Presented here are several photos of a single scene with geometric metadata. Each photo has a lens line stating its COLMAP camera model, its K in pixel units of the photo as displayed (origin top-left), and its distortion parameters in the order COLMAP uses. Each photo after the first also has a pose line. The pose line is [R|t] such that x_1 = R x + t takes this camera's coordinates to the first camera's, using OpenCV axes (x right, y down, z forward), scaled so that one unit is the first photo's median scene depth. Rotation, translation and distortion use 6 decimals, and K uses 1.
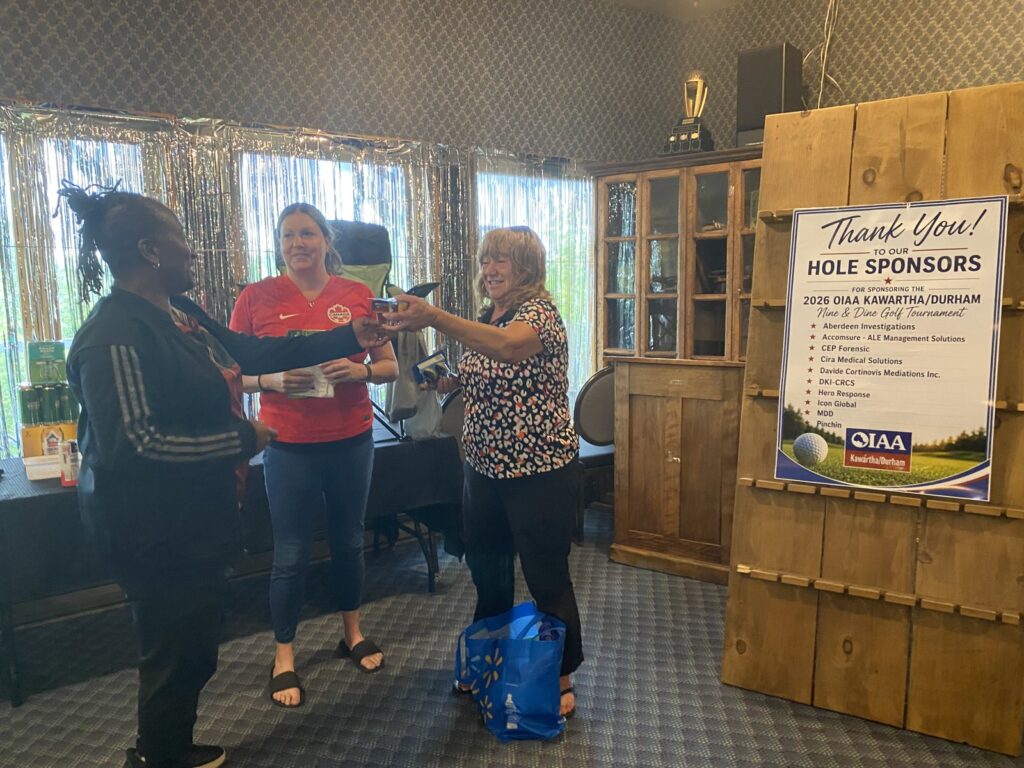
lens RADIAL K [[785.6, 0, 495.7], [0, 785.6, 389.3], [0, 0, 1]] dist [0.036776, -0.040743]
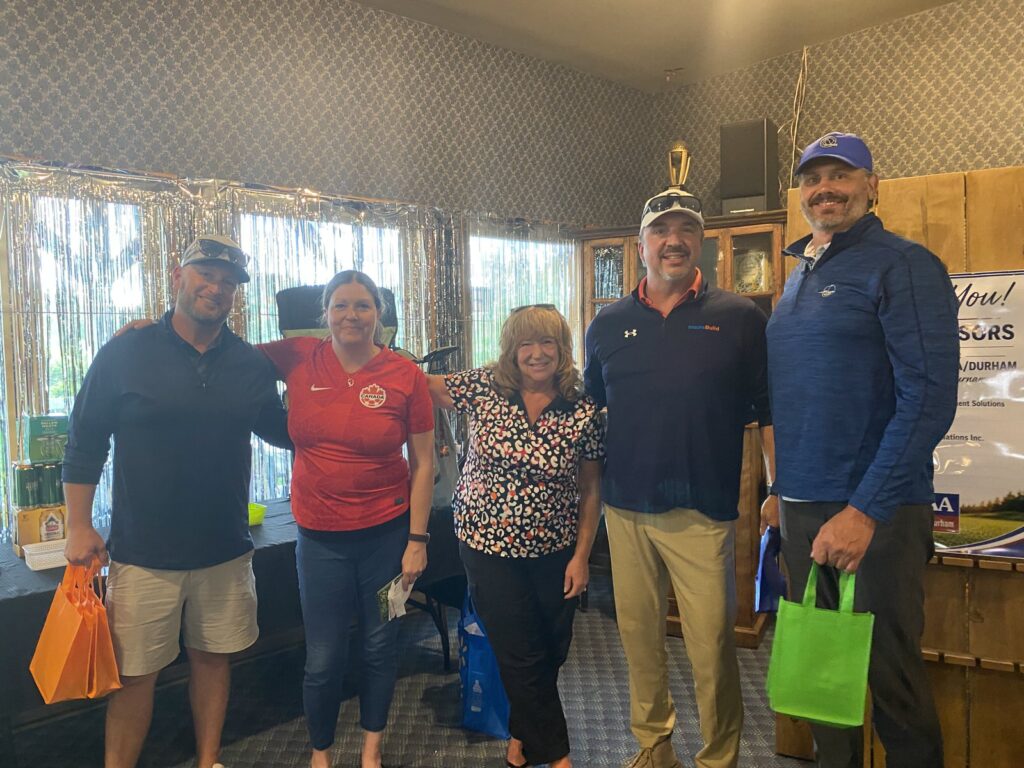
lens RADIAL K [[785.6, 0, 493.9], [0, 785.6, 381.7], [0, 0, 1]] dist [0.036776, -0.040743]
pose [[0.993195, -0.010254, 0.116014, -0.182125], [0.018769, 0.997189, -0.072543, -0.026428], [-0.114944, 0.074227, 0.990595, 0.031851]]
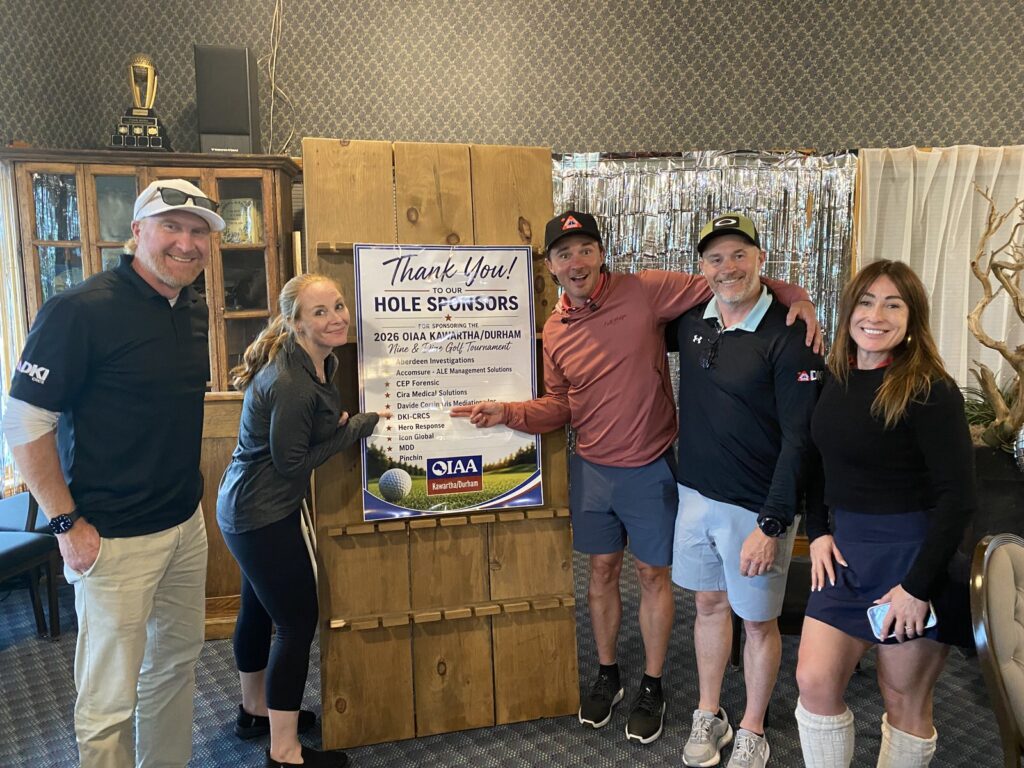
lens RADIAL K [[785.6, 0, 507.0], [0, 785.6, 371.7], [0, 0, 1]] dist [0.036776, -0.040743]
pose [[0.676650, -0.079180, 0.732035, -0.221814], [0.079348, 0.996253, 0.034415, -0.089992], [-0.732017, 0.034798, 0.680397, 0.211192]]
